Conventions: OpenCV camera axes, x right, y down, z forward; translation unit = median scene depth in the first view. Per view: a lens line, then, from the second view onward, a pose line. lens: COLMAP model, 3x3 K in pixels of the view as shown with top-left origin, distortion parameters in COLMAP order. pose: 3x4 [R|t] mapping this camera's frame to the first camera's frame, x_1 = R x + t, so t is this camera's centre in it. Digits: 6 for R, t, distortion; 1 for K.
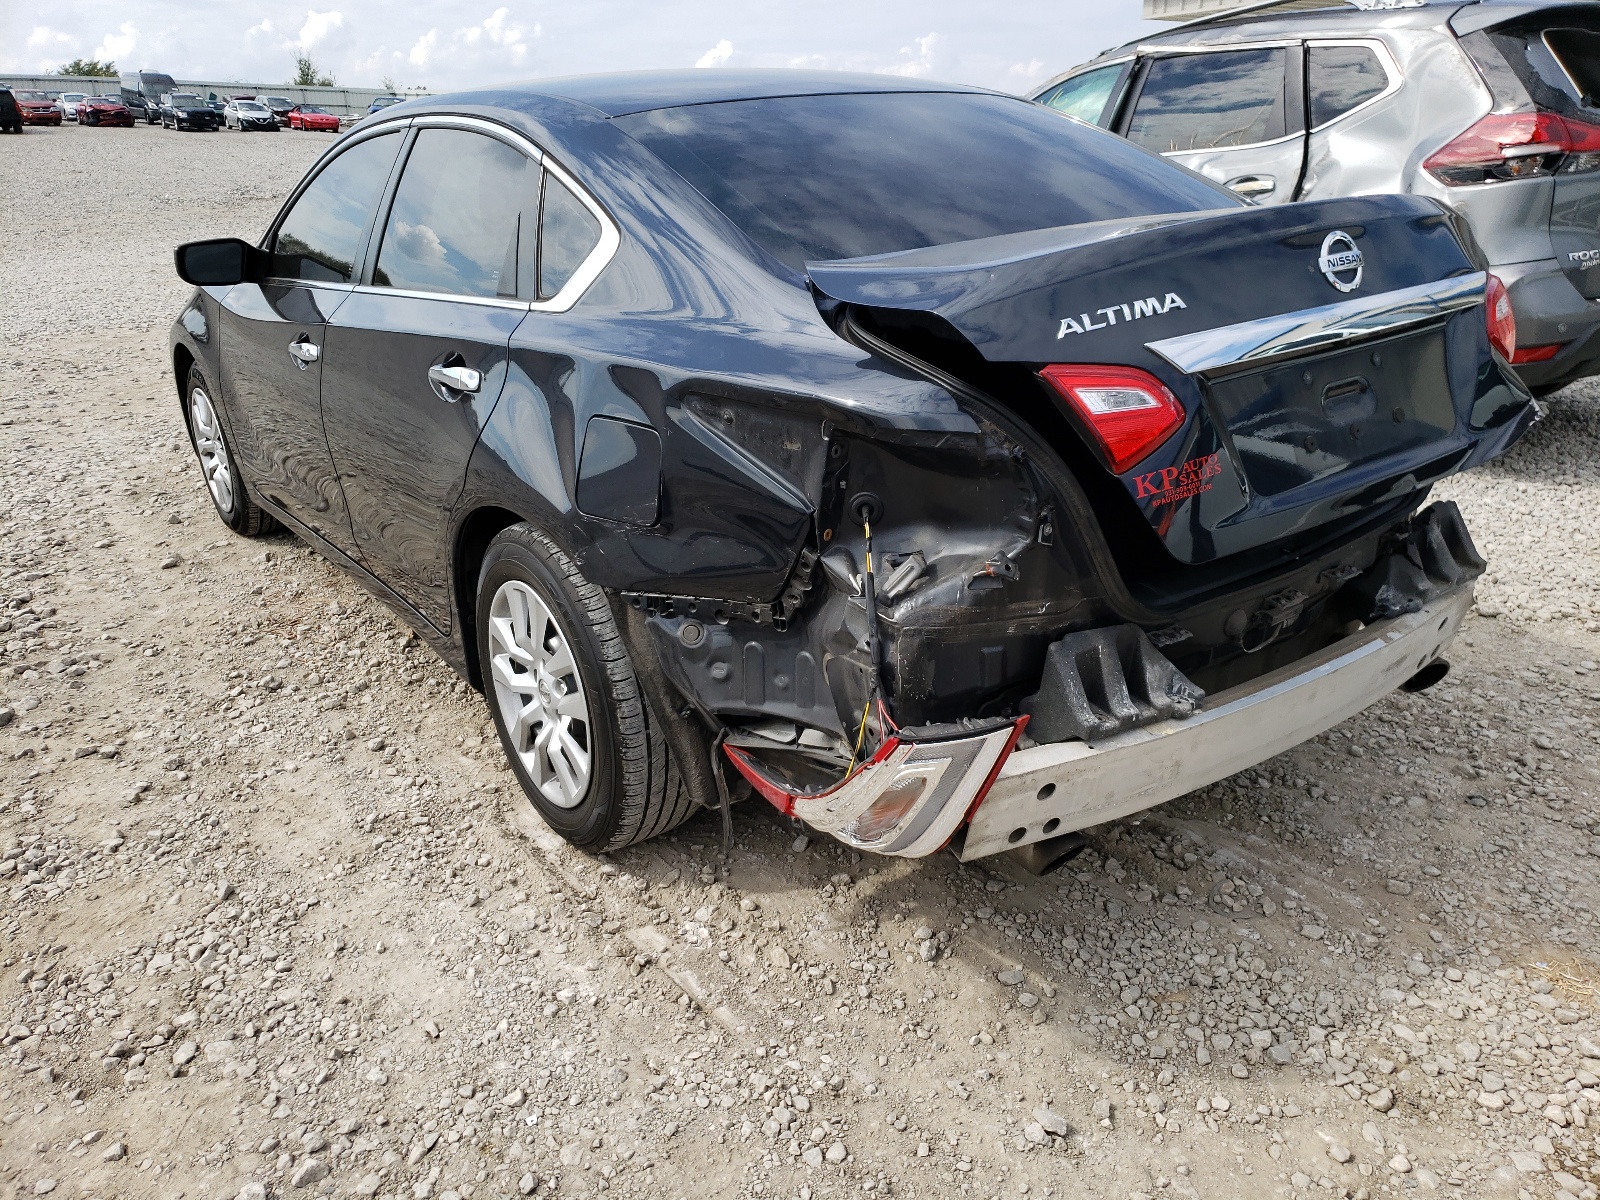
lens RADIAL K [[1209.7, 0, 799.3], [0, 1209.7, 440.4], [0, 0, 1]] dist [-0.008177, 0.033547]
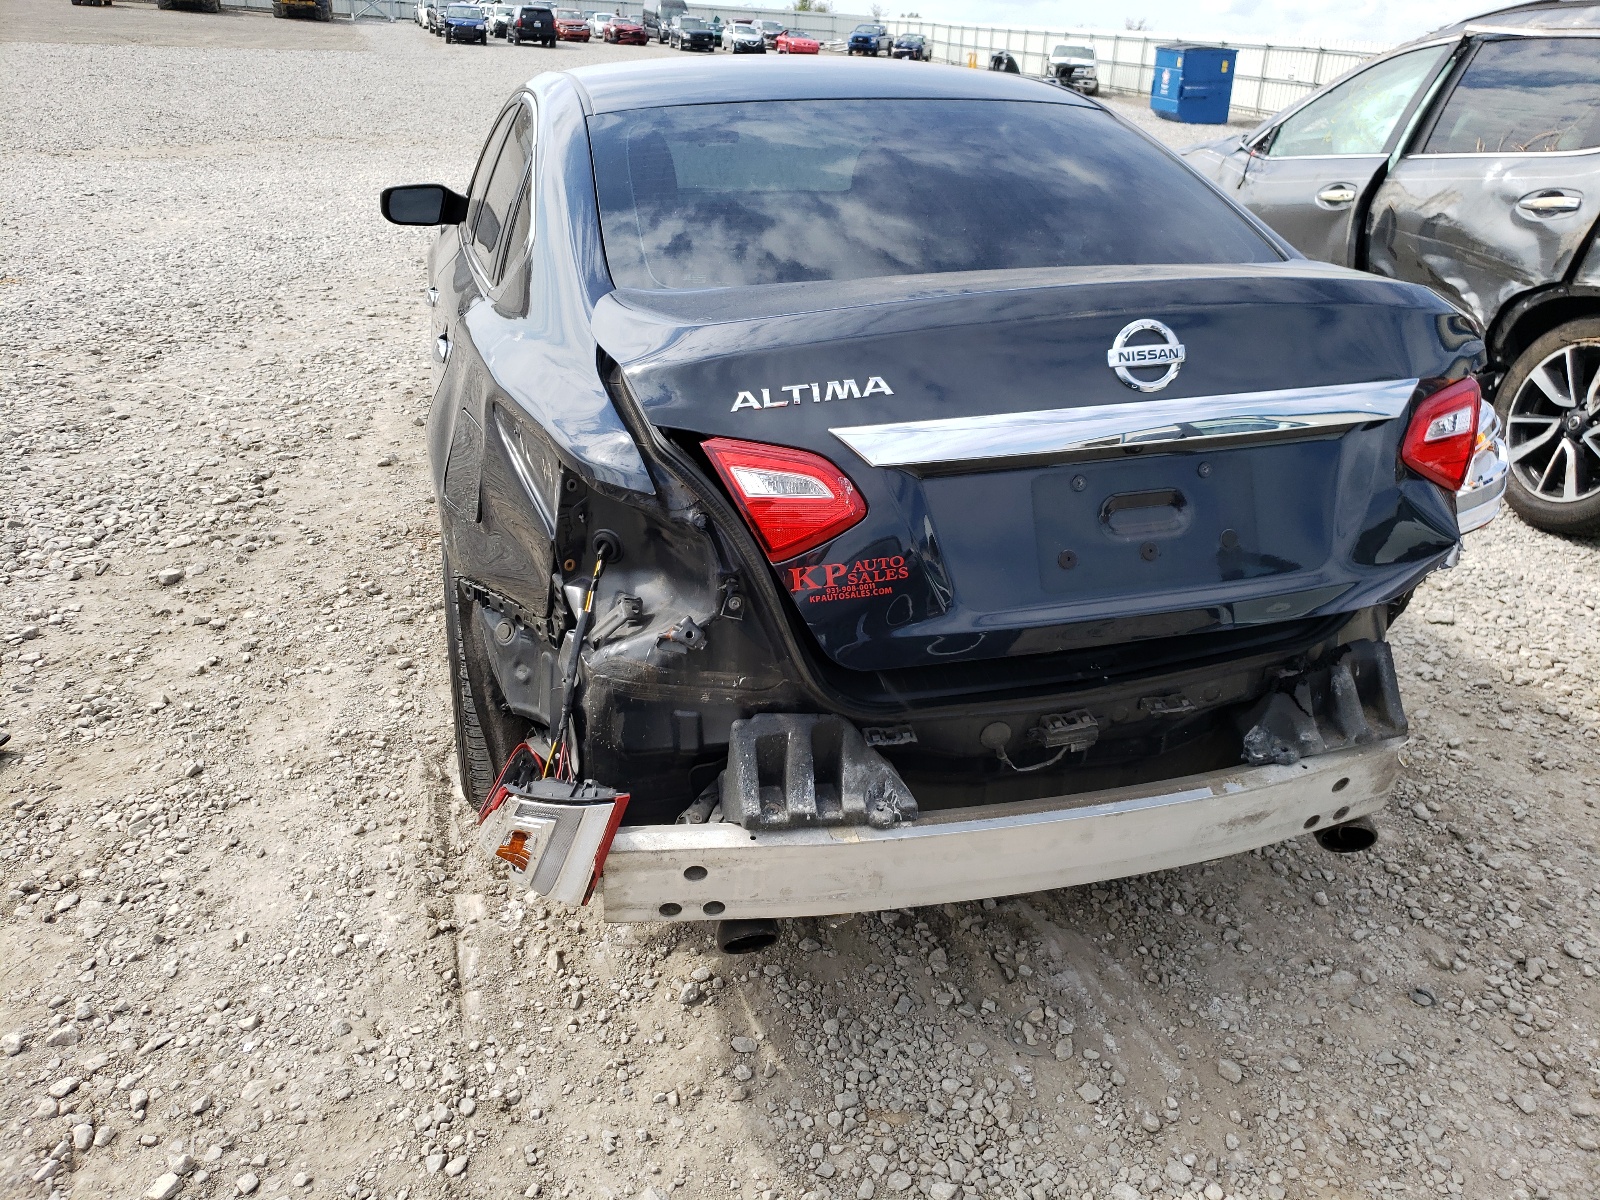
lens RADIAL K [[1215.0, 0, 805.6], [0, 1215.0, 402.1], [0, 0, 1]] dist [-0.024107, 0.049013]
pose [[0.942877, 0.130588, -0.306480, 0.467701], [-0.124872, 0.991434, 0.038274, -0.113160], [0.308853, 0.002183, 0.951107, 0.094574]]
